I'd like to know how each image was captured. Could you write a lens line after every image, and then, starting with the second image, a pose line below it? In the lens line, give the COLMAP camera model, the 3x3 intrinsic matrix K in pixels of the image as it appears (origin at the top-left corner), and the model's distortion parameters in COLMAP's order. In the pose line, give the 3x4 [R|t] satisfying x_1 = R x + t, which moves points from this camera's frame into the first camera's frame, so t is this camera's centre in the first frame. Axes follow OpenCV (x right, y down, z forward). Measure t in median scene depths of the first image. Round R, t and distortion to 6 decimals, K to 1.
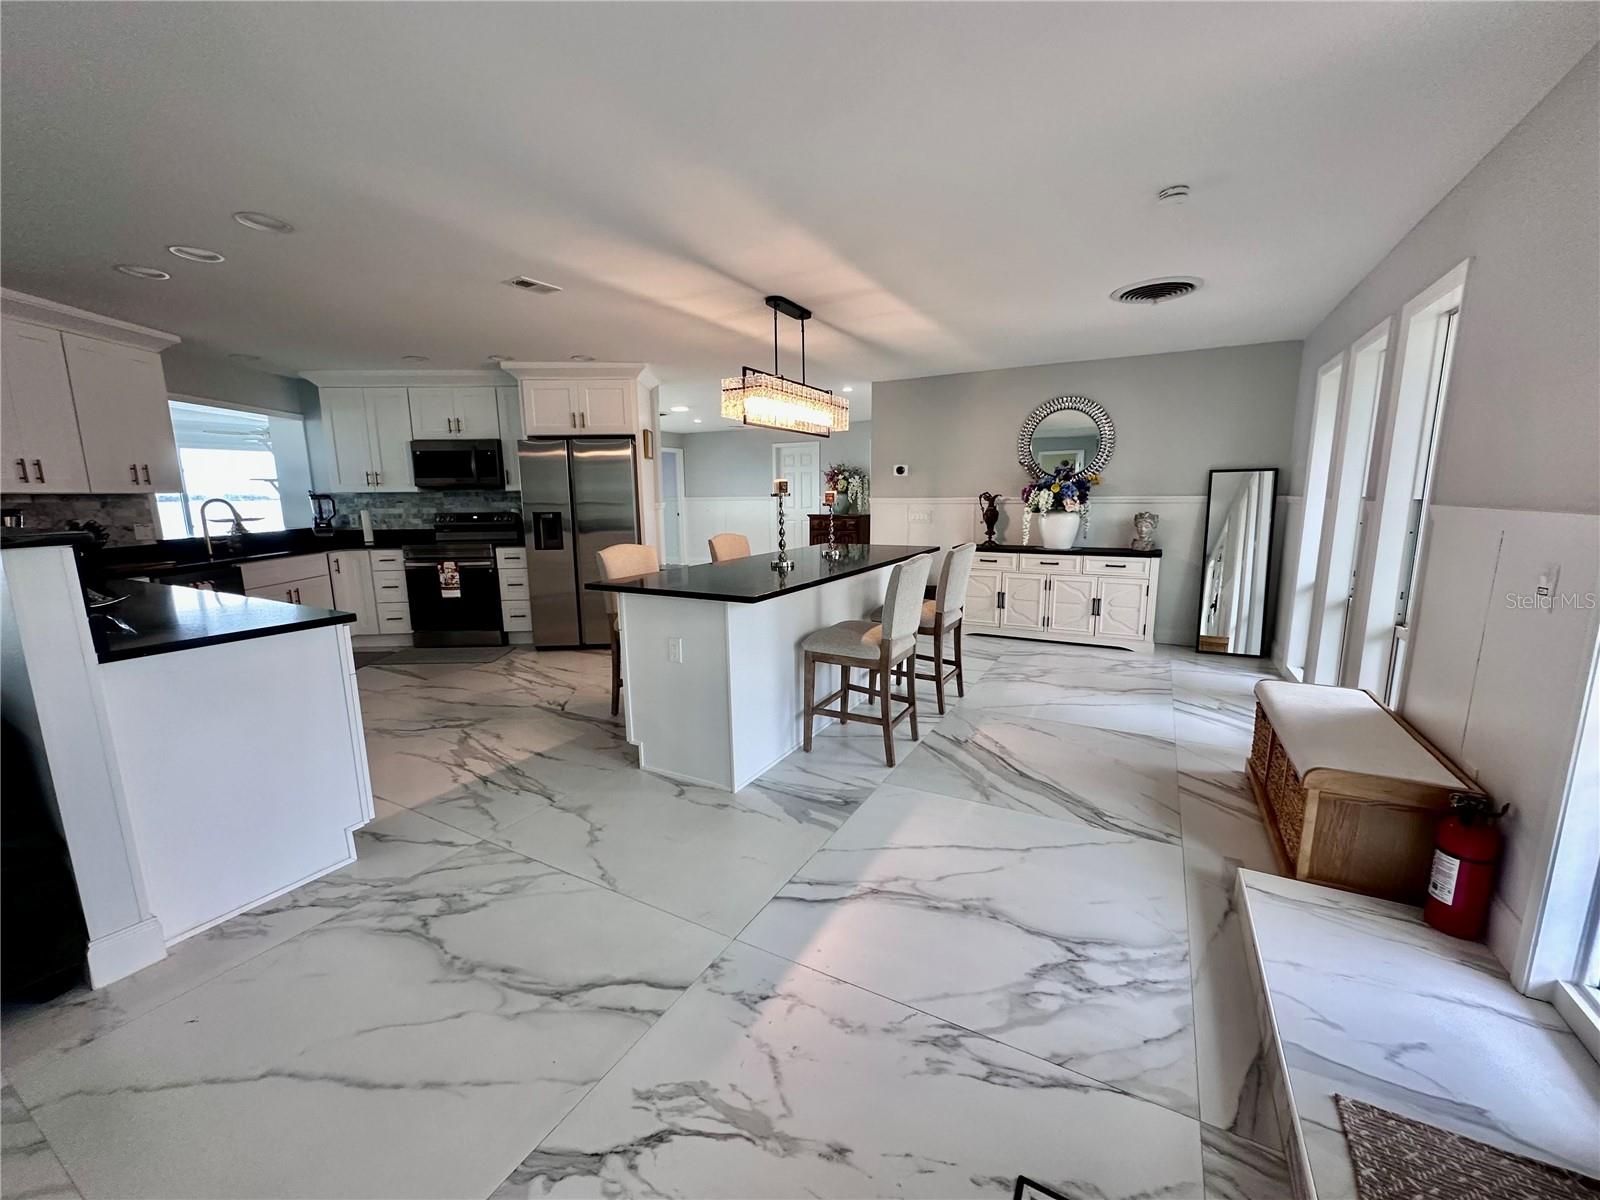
lens RADIAL K [[630.6, 0, 792.1], [0, 630.6, 605.3], [0, 0, 1]] dist [0.000116, 0.000760]
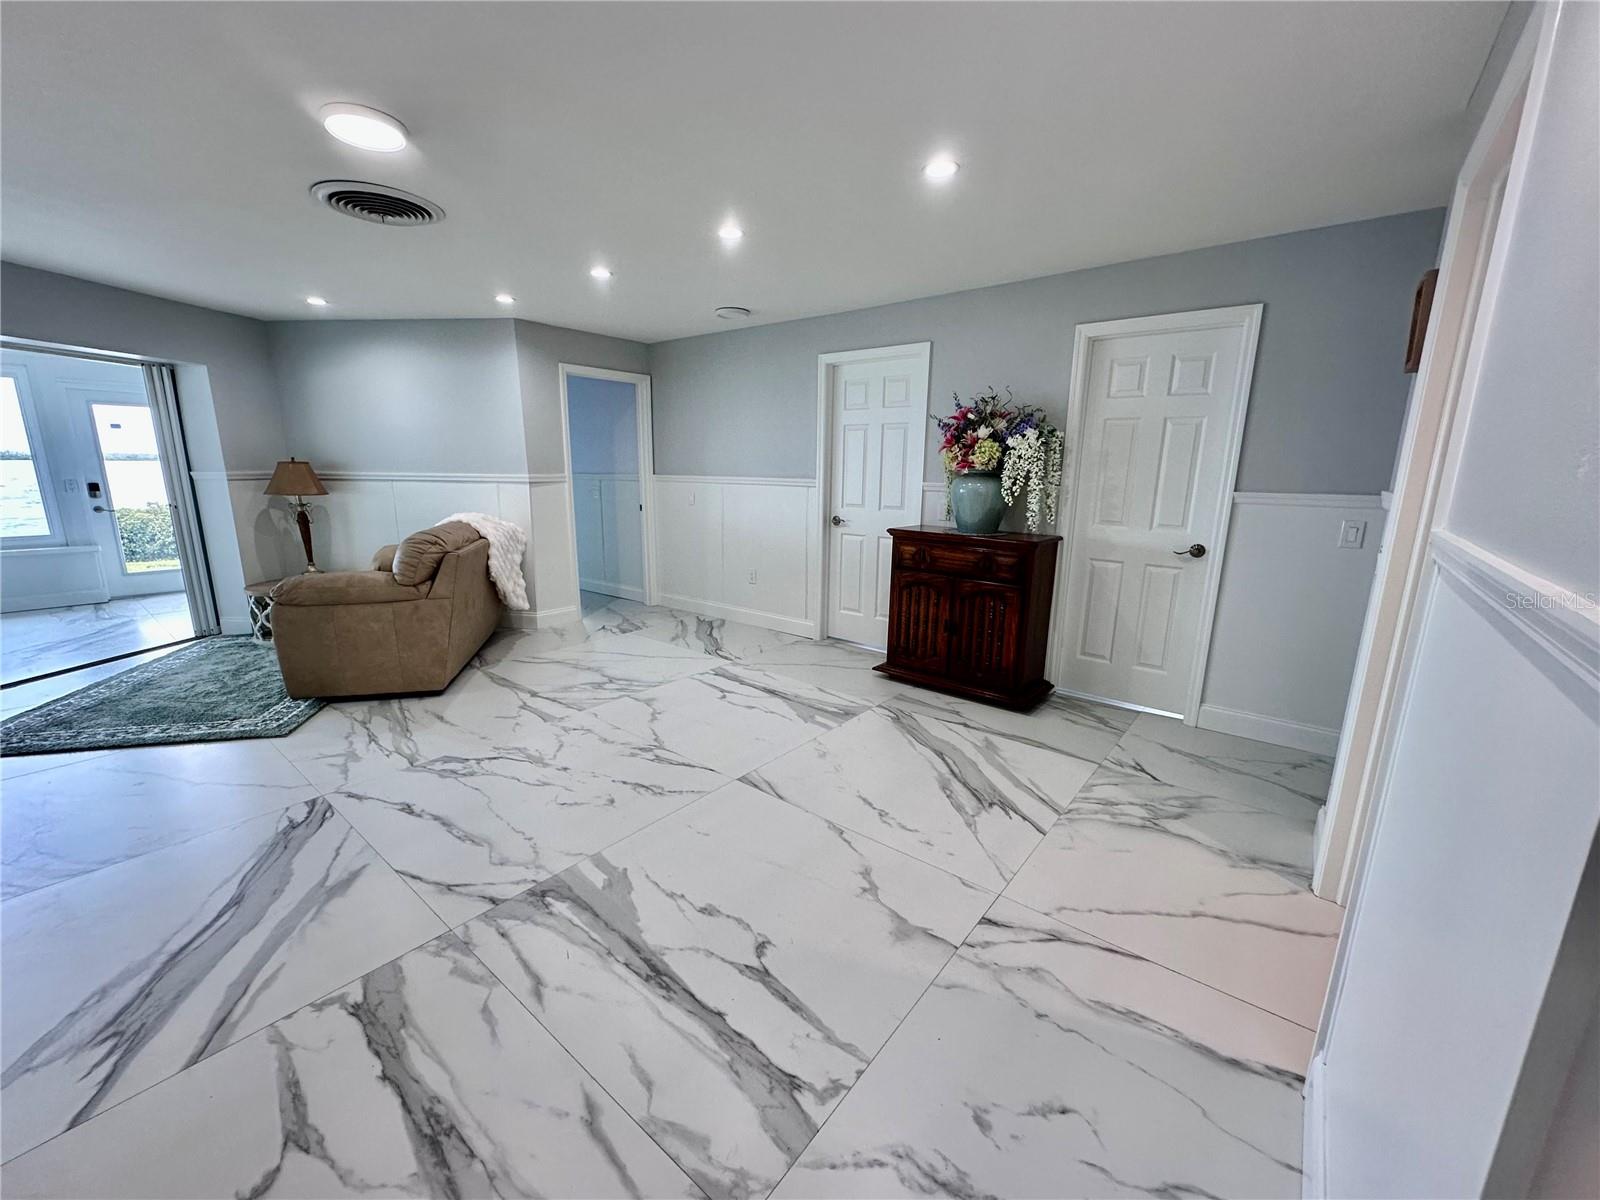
lens RADIAL K [[638.7, 0, 799.4], [0, 638.7, 602.8], [0, 0, 1]] dist [-0.003379, 0.001084]
pose [[0.985275, 0.058408, -0.160693, 0.079710], [-0.052809, 0.997847, 0.038904, -0.265552], [0.162620, -0.029845, 0.986237, 1.438621]]
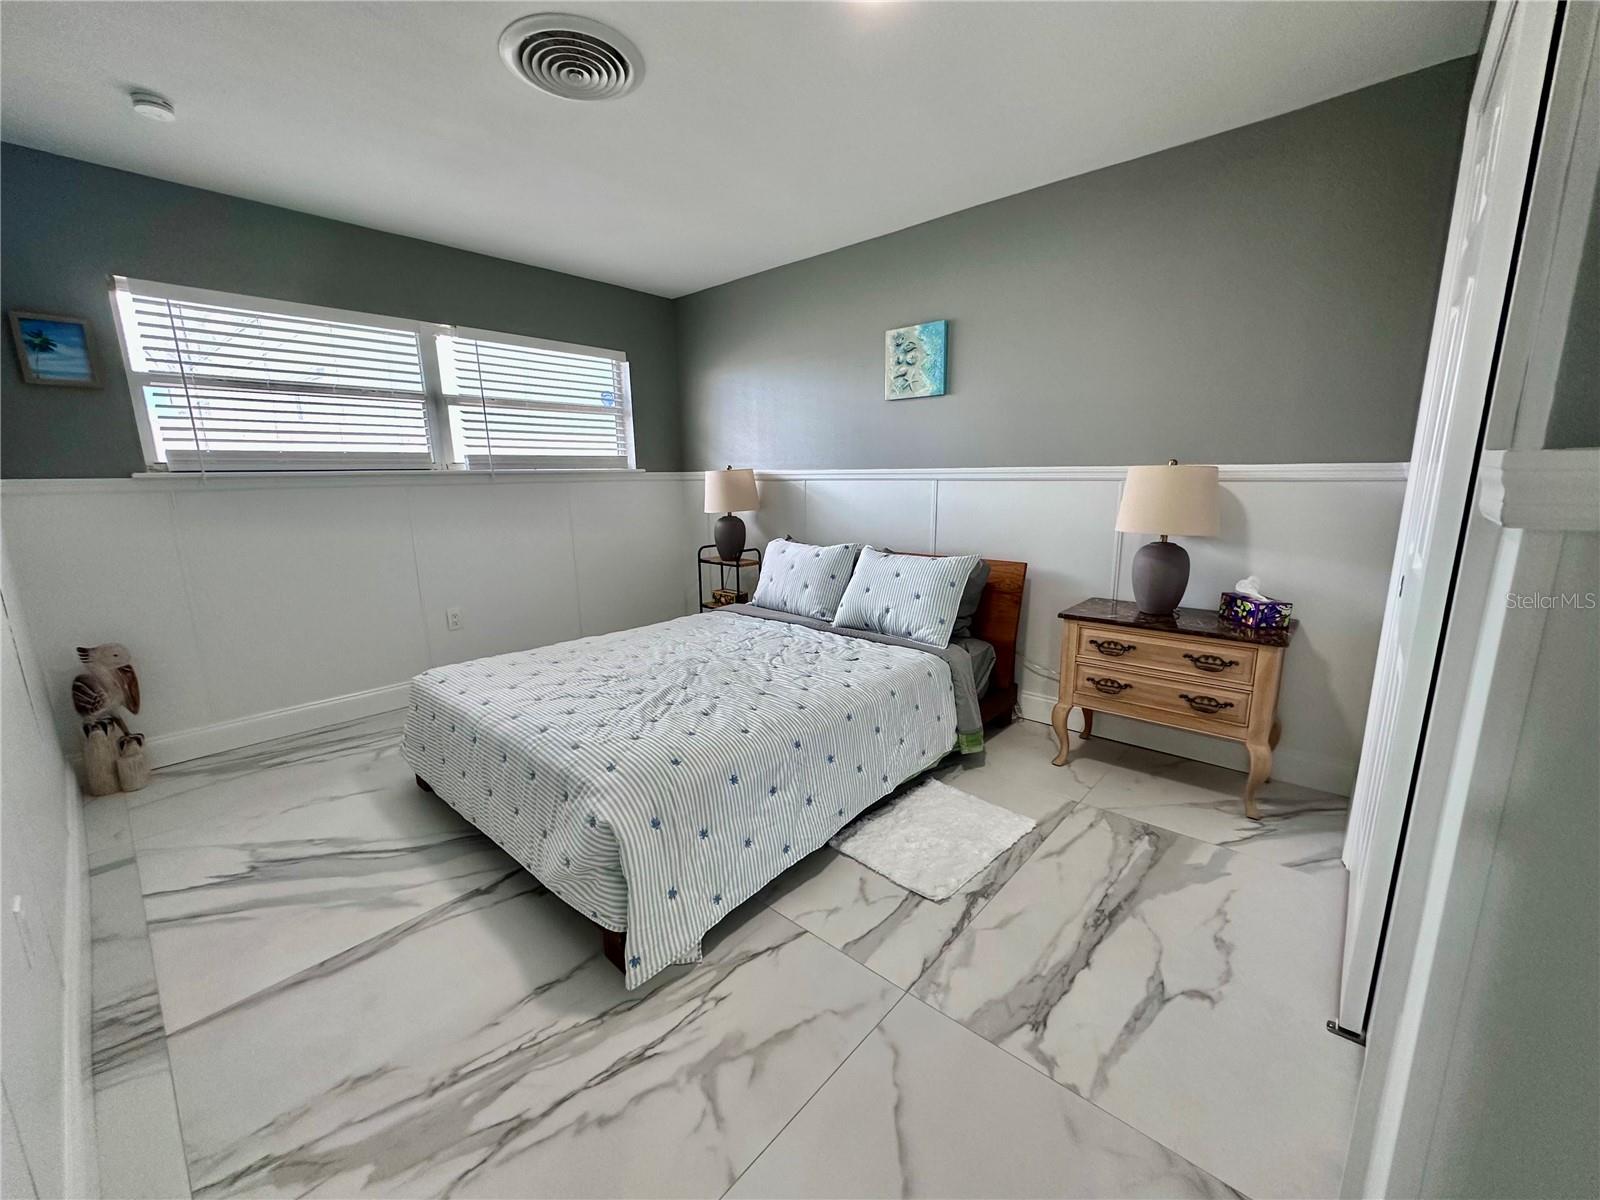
lens RADIAL K [[638.7, 0, 799.4], [0, 638.7, 602.8], [0, 0, 1]] dist [-0.003379, 0.001084]
pose [[0.214626, -0.184299, 0.959150, -0.545376], [0.180380, 0.972622, 0.146525, -0.289104], [-0.959895, 0.141564, 0.241993, 1.773155]]
